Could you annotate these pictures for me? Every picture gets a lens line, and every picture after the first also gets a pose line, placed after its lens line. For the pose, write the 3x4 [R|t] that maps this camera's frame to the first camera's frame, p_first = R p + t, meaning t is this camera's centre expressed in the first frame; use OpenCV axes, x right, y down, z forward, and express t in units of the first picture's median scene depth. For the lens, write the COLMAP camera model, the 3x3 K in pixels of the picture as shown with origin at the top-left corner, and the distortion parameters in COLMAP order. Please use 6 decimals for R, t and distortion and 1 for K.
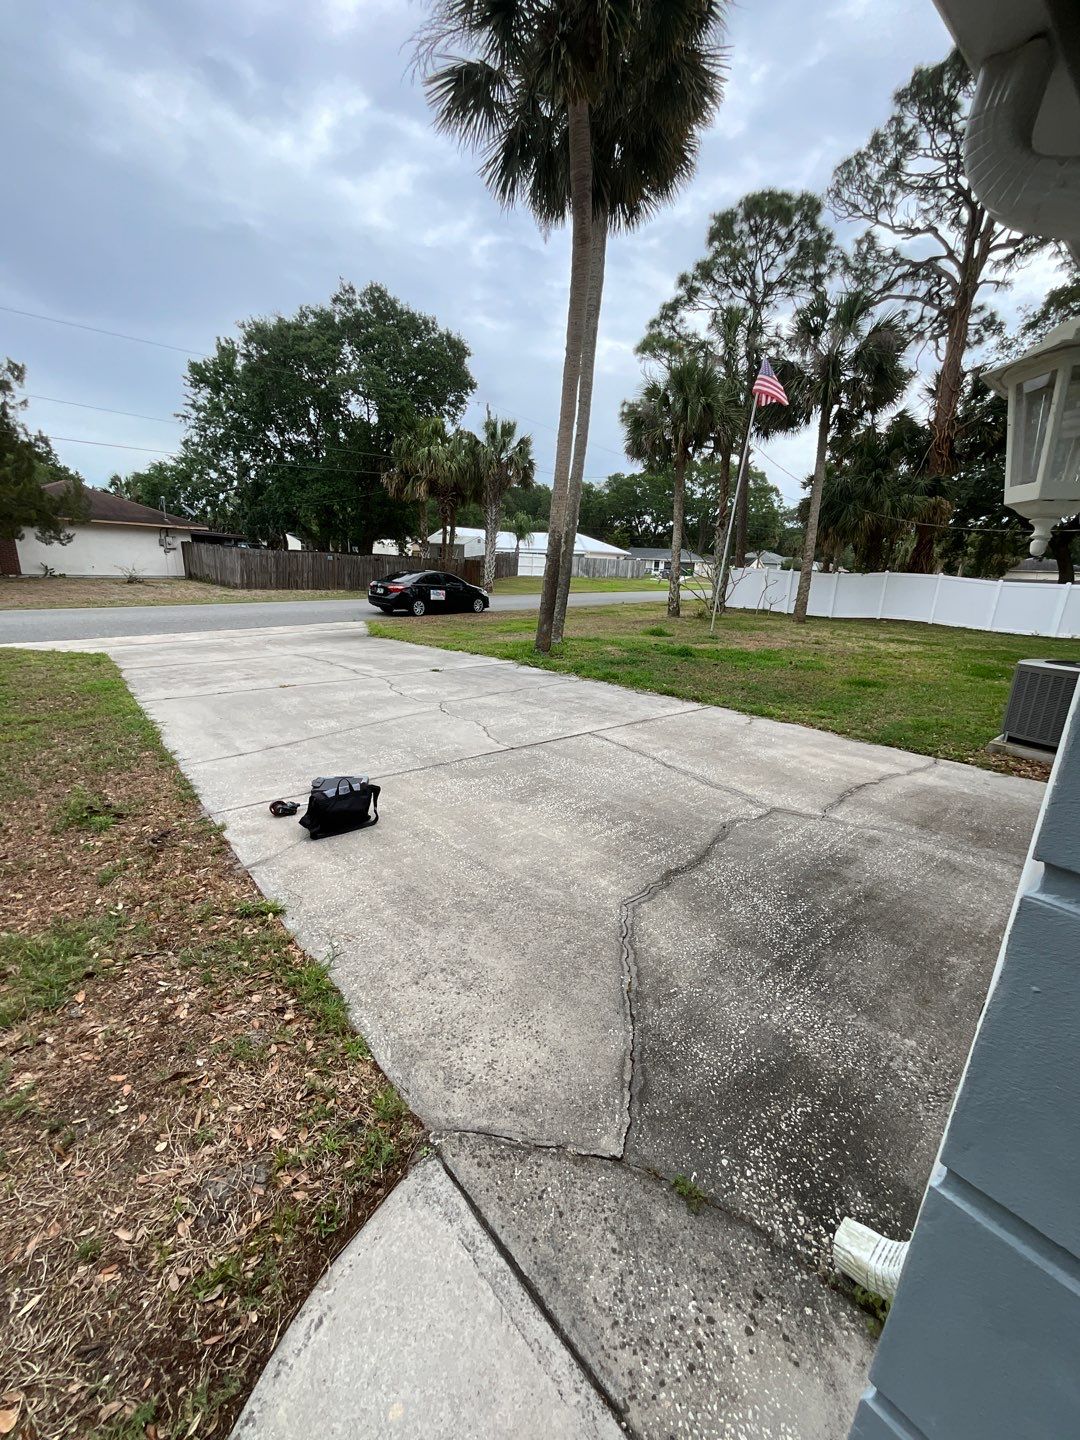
lens RADIAL K [[575.7, 0, 540.0], [0, 575.7, 720.0], [0, 0, 1]] dist [-0.001979, 0.000140]
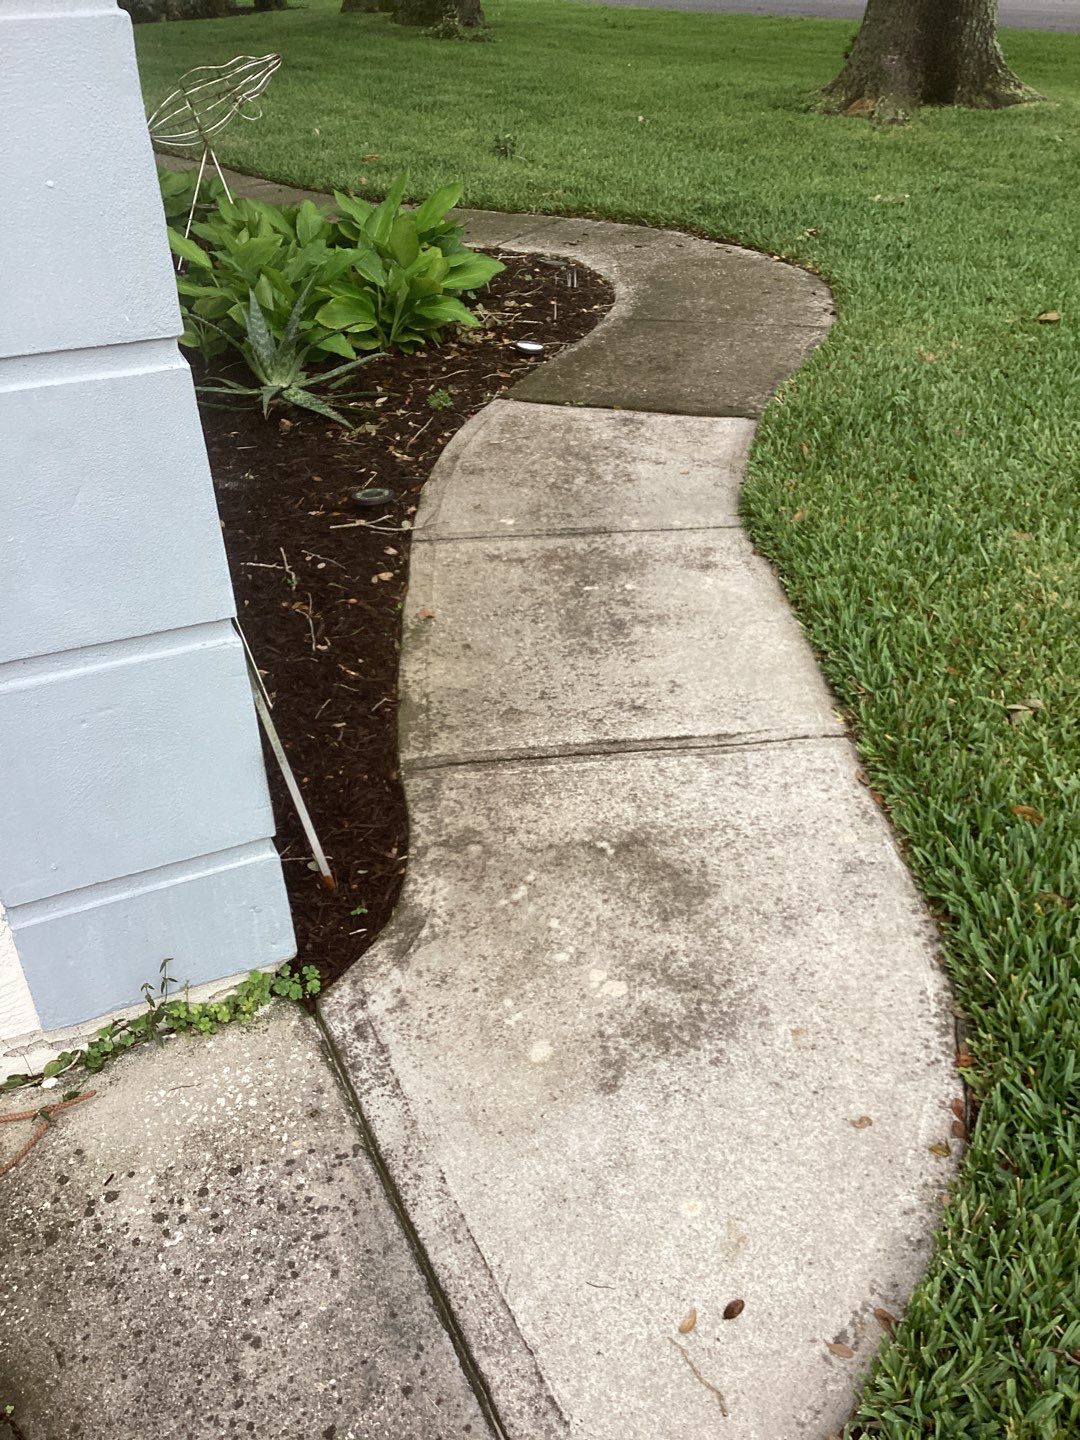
lens RADIAL K [[1304.2, 0, 534.2], [0, 1304.2, 712.8], [0, 0, 1]] dist [0.151364, -0.245695]
pose [[-0.961878, -0.146429, 0.230973, -0.232239], [0.069577, 0.685759, 0.724495, -0.190403], [-0.264479, 0.712946, -0.649429, 1.092439]]
